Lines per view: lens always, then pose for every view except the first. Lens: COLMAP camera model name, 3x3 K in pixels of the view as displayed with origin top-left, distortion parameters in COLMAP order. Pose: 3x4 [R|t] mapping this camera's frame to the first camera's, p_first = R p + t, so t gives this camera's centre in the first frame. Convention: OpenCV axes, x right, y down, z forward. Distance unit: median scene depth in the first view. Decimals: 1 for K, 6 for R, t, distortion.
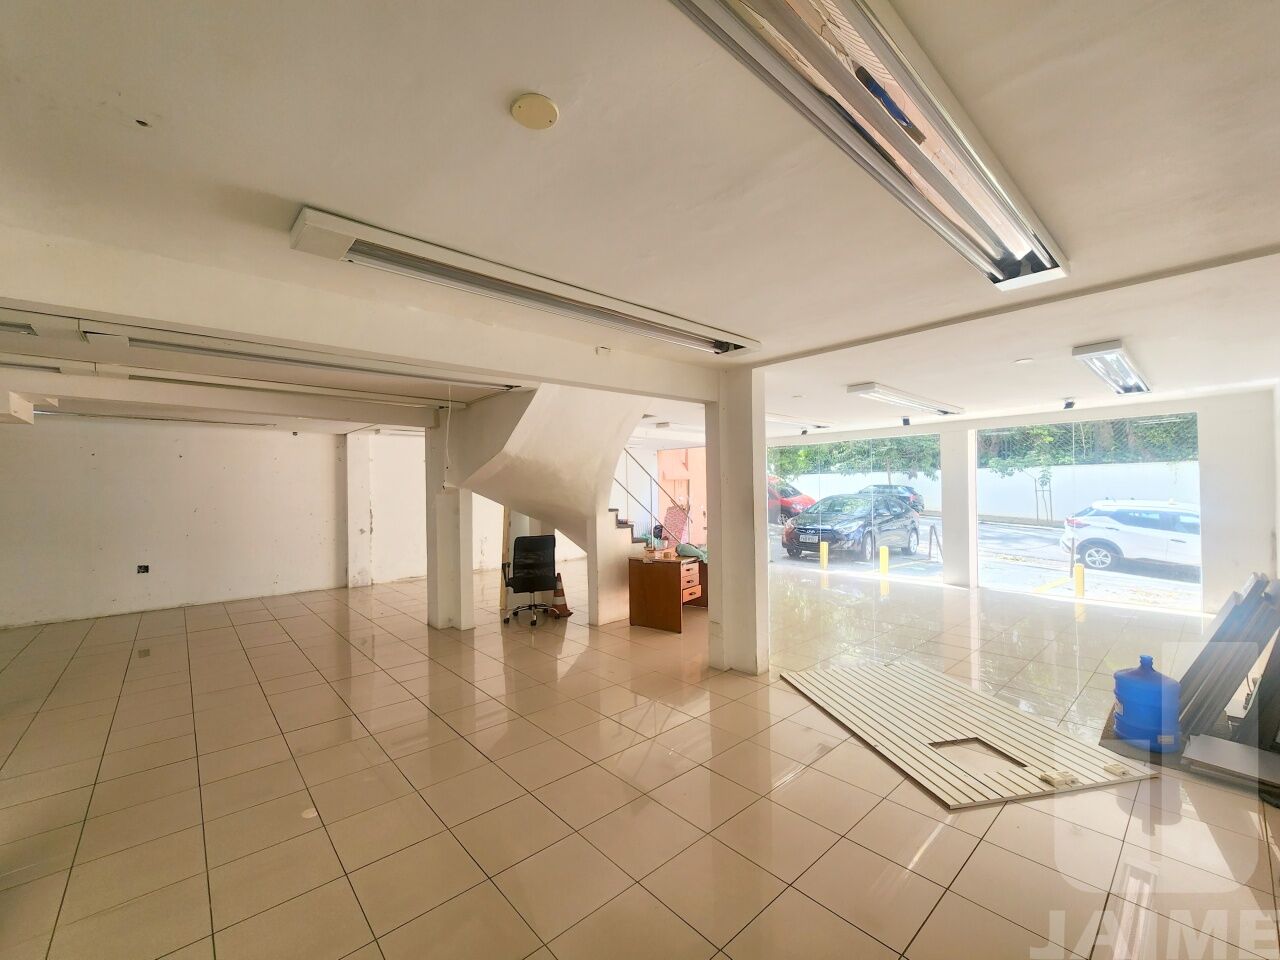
lens RADIAL K [[521.9, 0, 641.8], [0, 521.9, 485.3], [0, 0, 1]] dist [-0.004695, -0.000103]
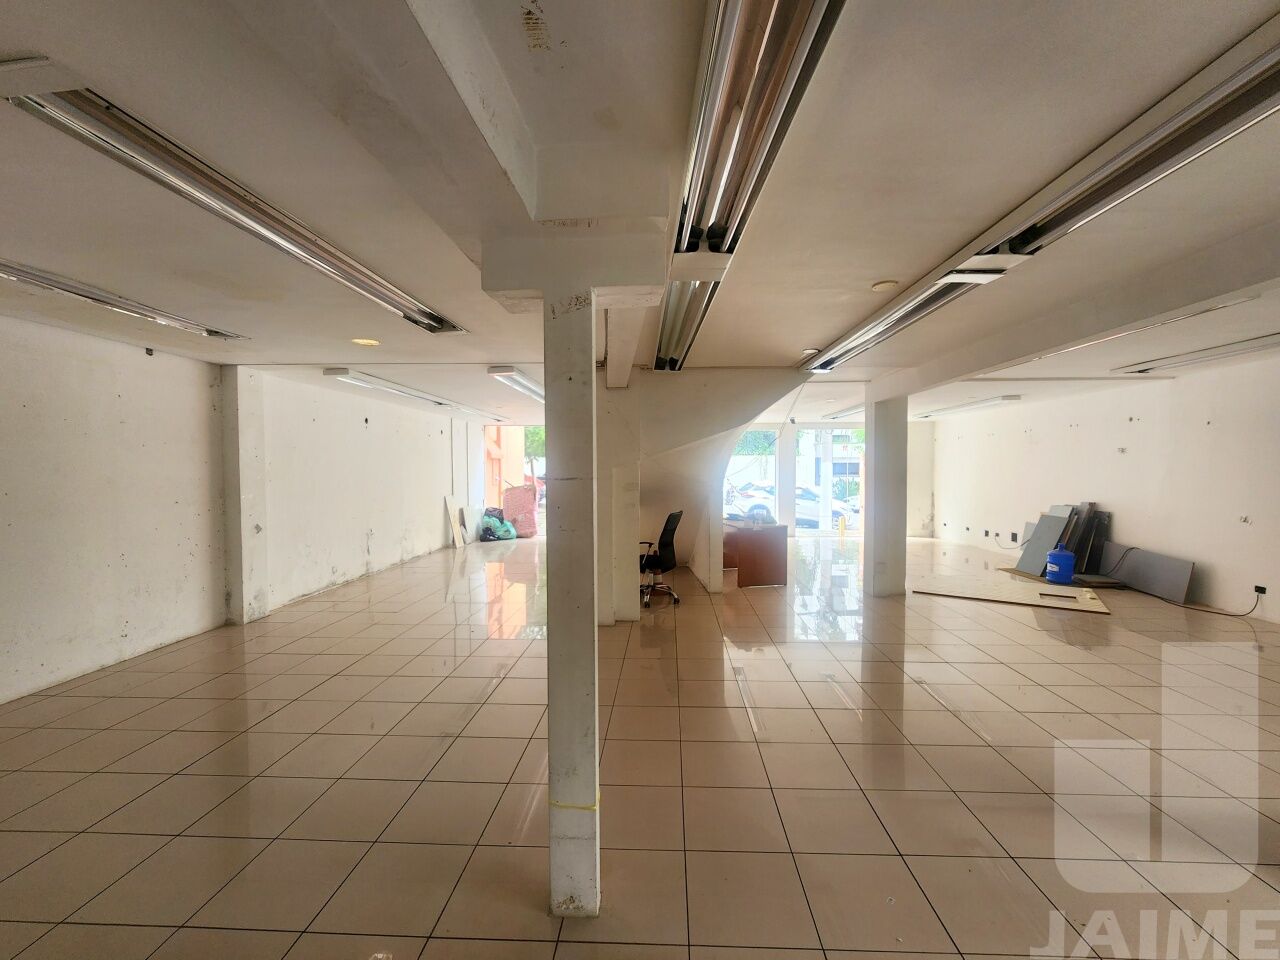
lens RADIAL K [[521.9, 0, 641.8], [0, 521.9, 479.1], [0, 0, 1]] dist [-0.004695, -0.000103]
pose [[0.712404, -0.001346, 0.701769, -0.652803], [-0.012007, 0.999828, 0.014106, 0.016813], [-0.701667, -0.018475, 0.712265, 0.254044]]
